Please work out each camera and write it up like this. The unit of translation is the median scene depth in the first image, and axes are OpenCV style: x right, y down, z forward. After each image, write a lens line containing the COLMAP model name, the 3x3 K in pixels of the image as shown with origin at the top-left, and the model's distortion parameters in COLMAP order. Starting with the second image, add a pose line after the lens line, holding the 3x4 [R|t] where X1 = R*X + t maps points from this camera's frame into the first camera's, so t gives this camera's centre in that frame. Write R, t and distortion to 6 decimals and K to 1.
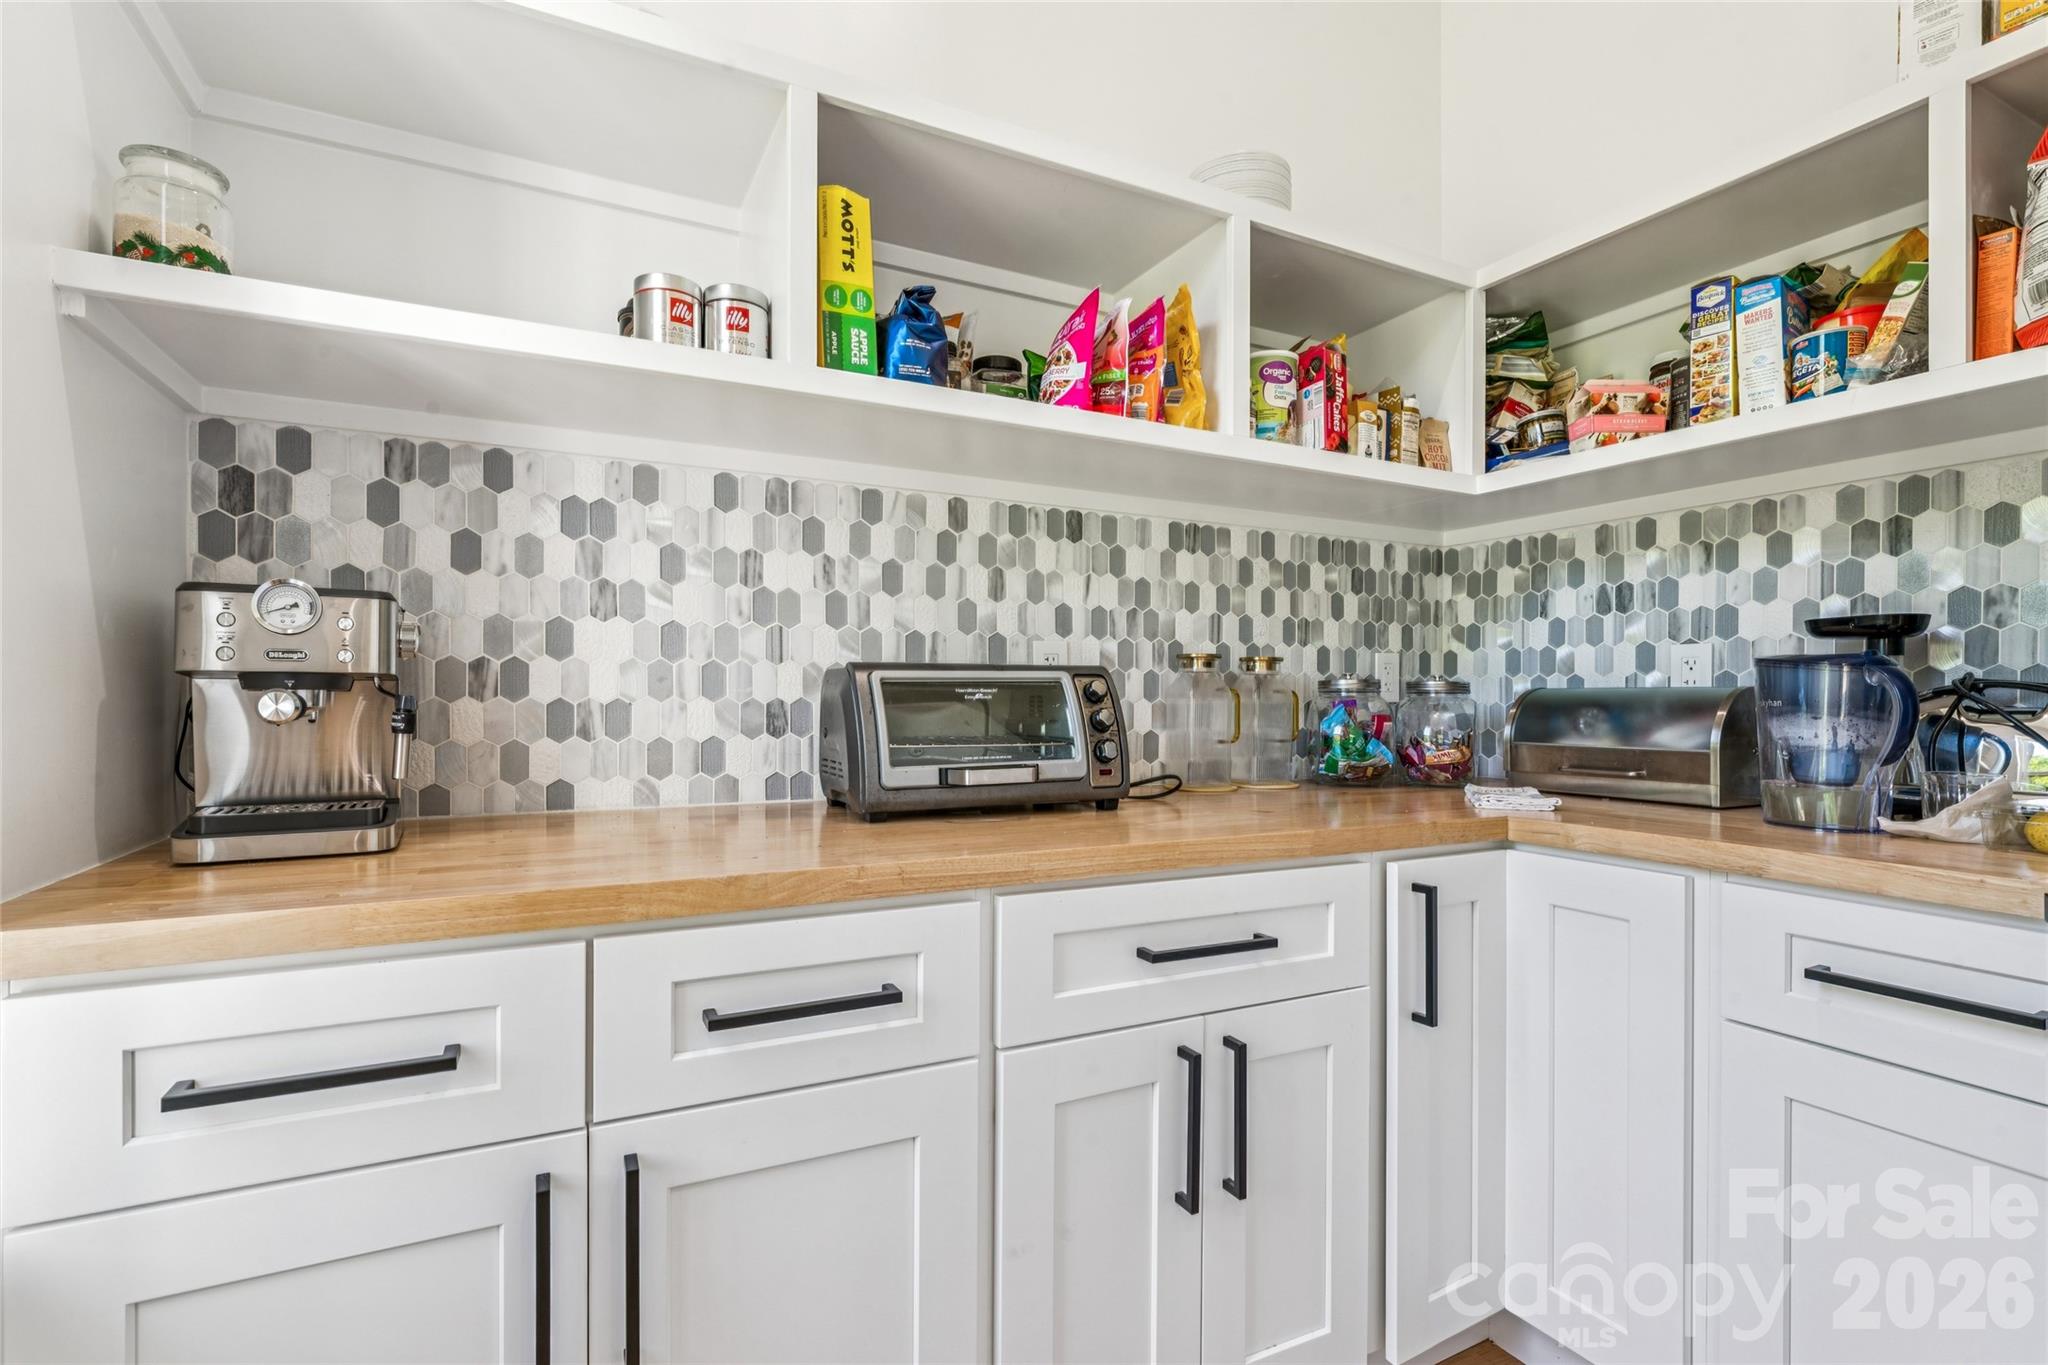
lens RADIAL K [[954.6, 0, 1017.9], [0, 954.6, 701.3], [0, 0, 1]] dist [-0.002182, -0.000192]
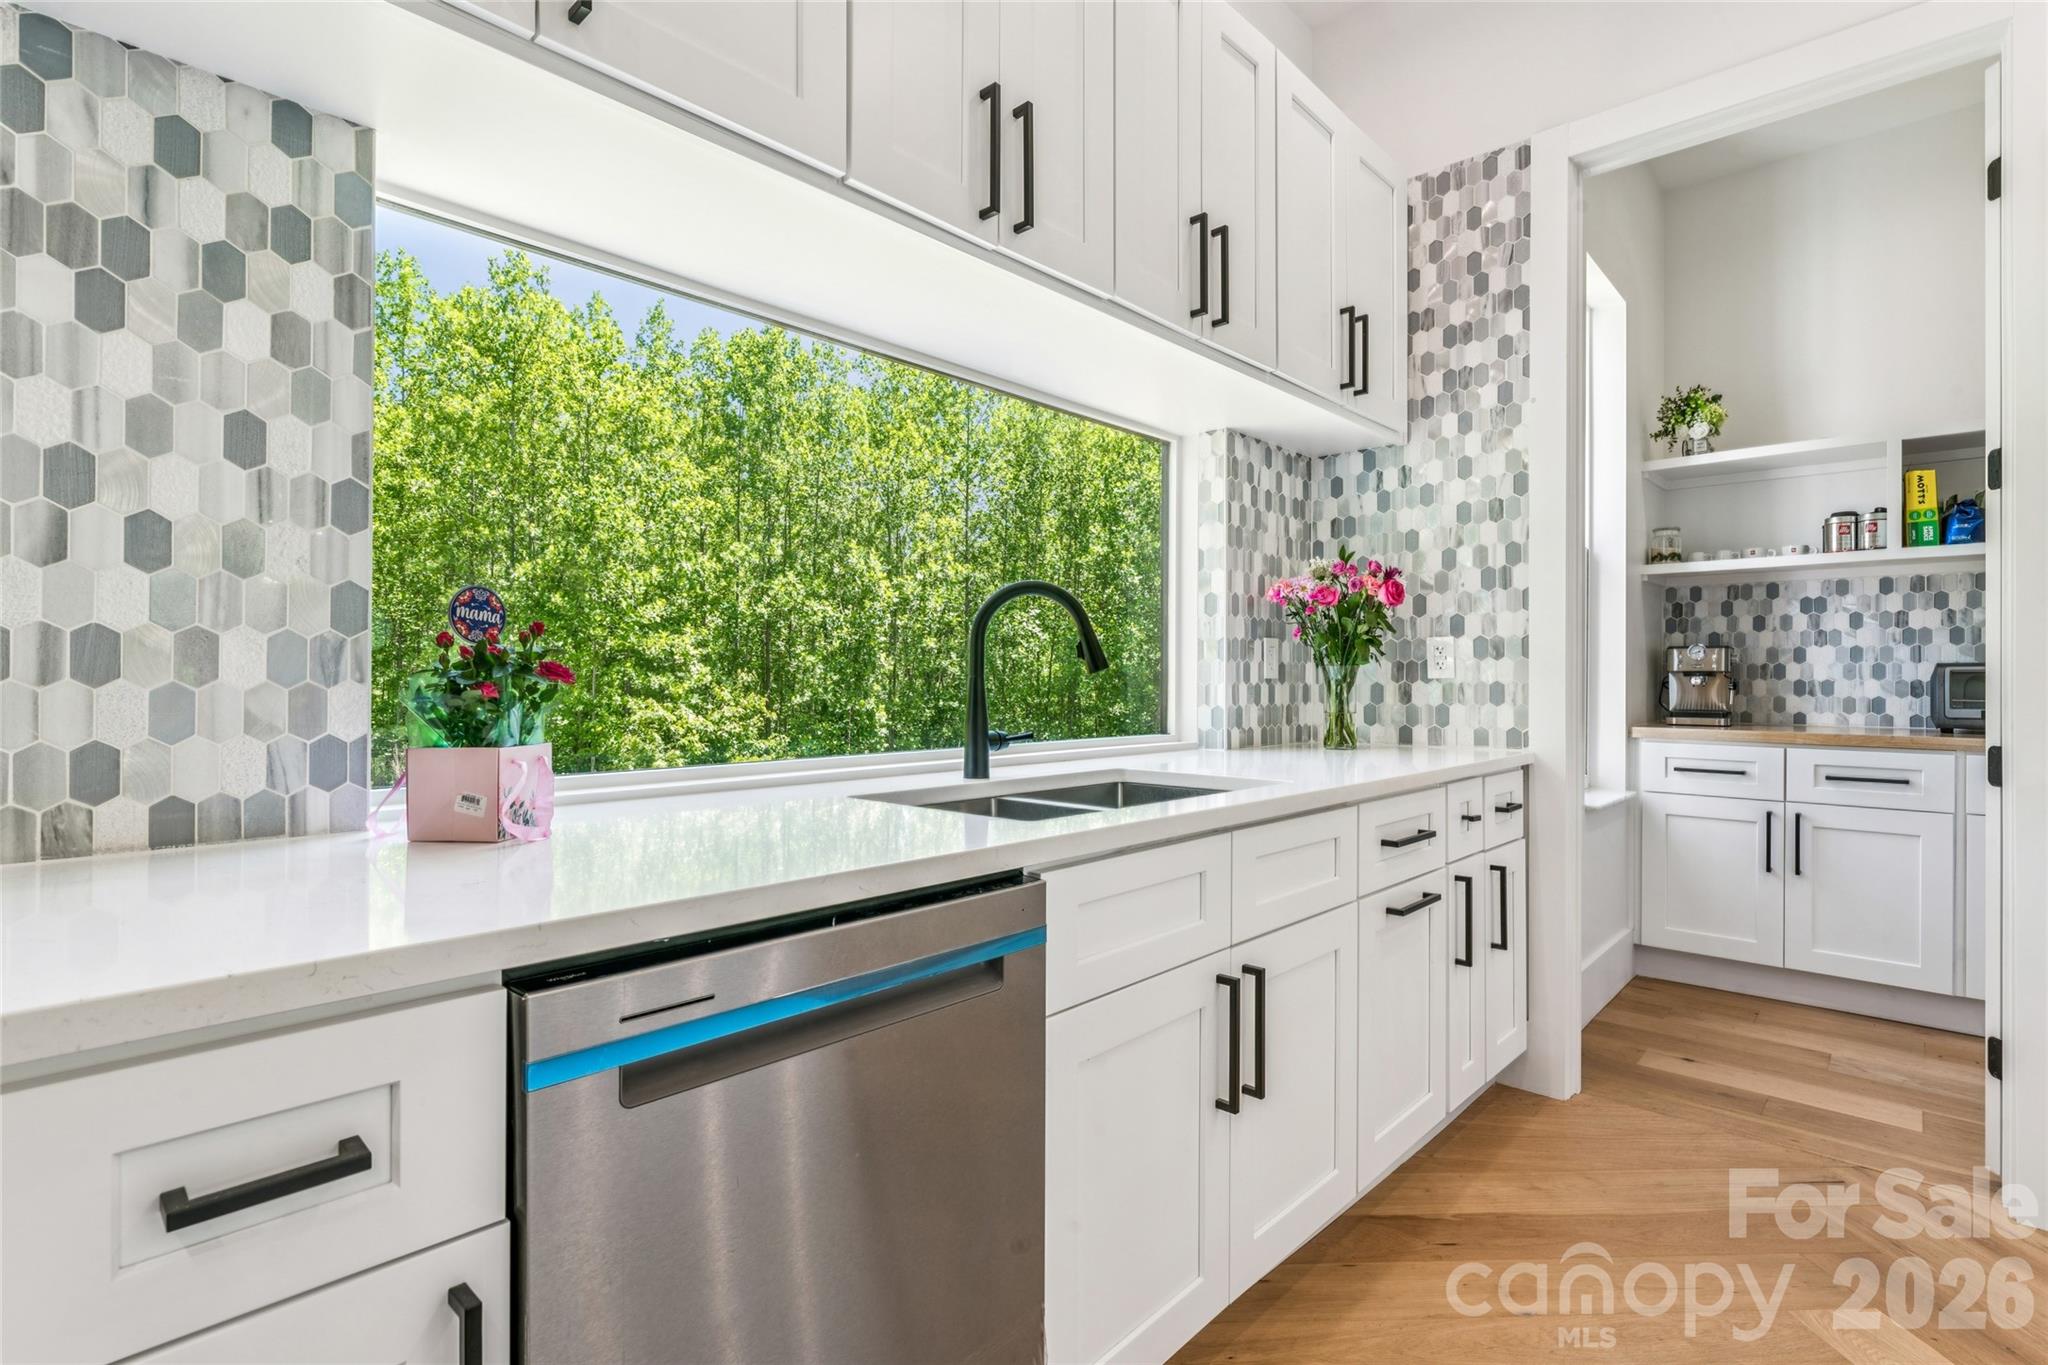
lens RADIAL K [[986.7, 0, 1012.4], [0, 986.7, 674.9], [0, 0, 1]] dist [-0.002088, -0.000703]
pose [[0.342257, -0.002959, -0.939602, 1.220302], [-0.006430, 0.999964, -0.005492, 0.012966], [0.939584, 0.007921, 0.342225, -1.792319]]
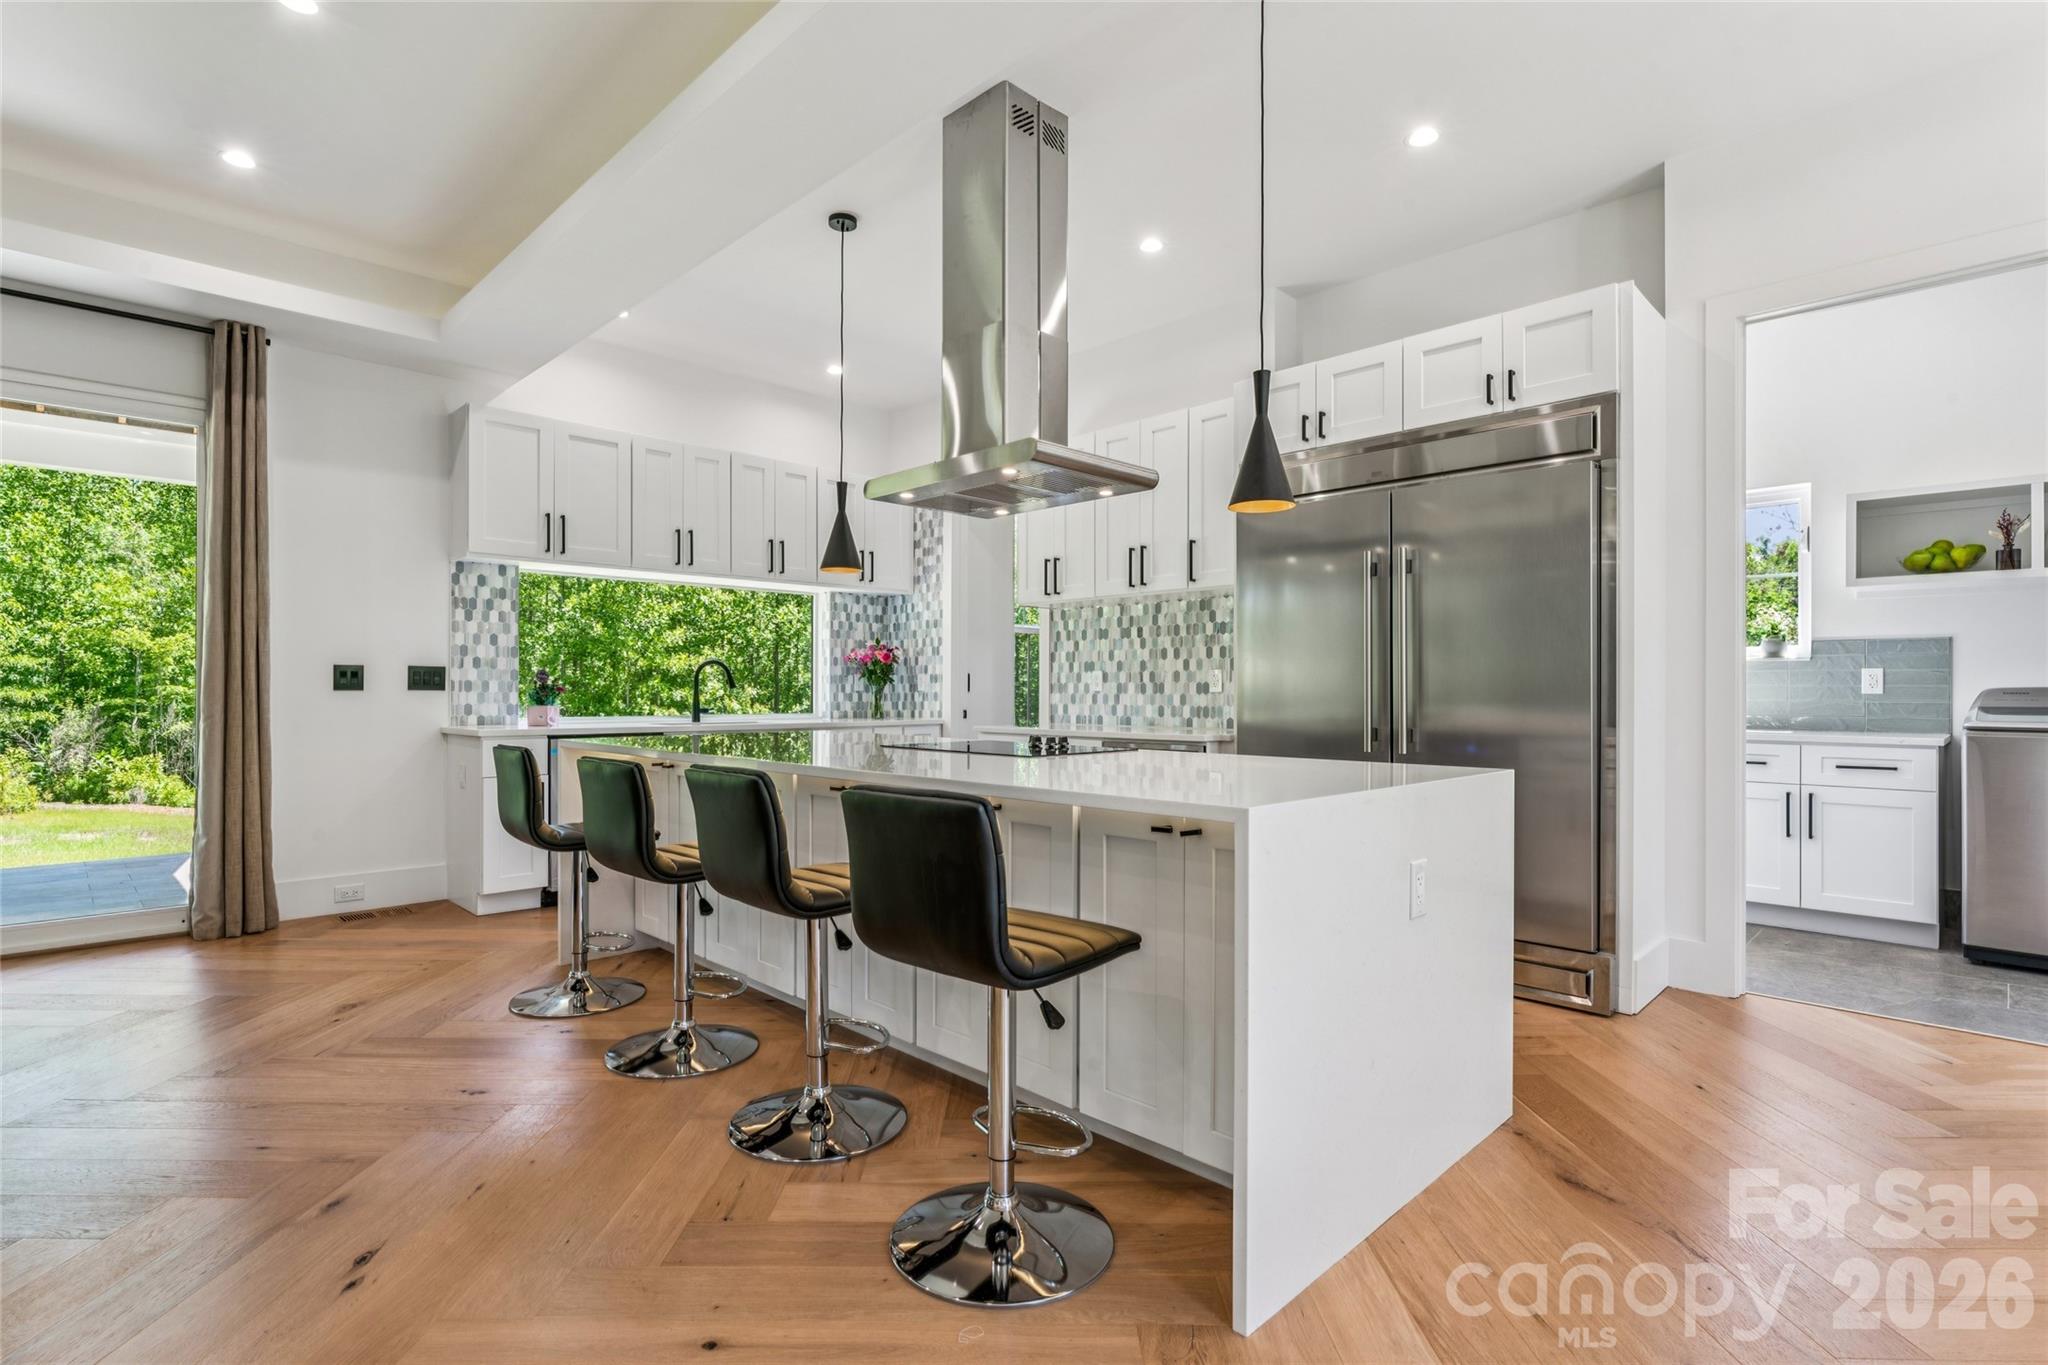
lens RADIAL K [[982.4, 0, 1009.8], [0, 982.4, 690.8], [0, 0, 1]] dist [-0.003225, -0.000470]
pose [[0.299280, -0.001043, -0.954165, 4.286984], [-0.005595, 0.999980, -0.002848, 0.015356], [0.954149, 0.006190, 0.299269, -1.365370]]
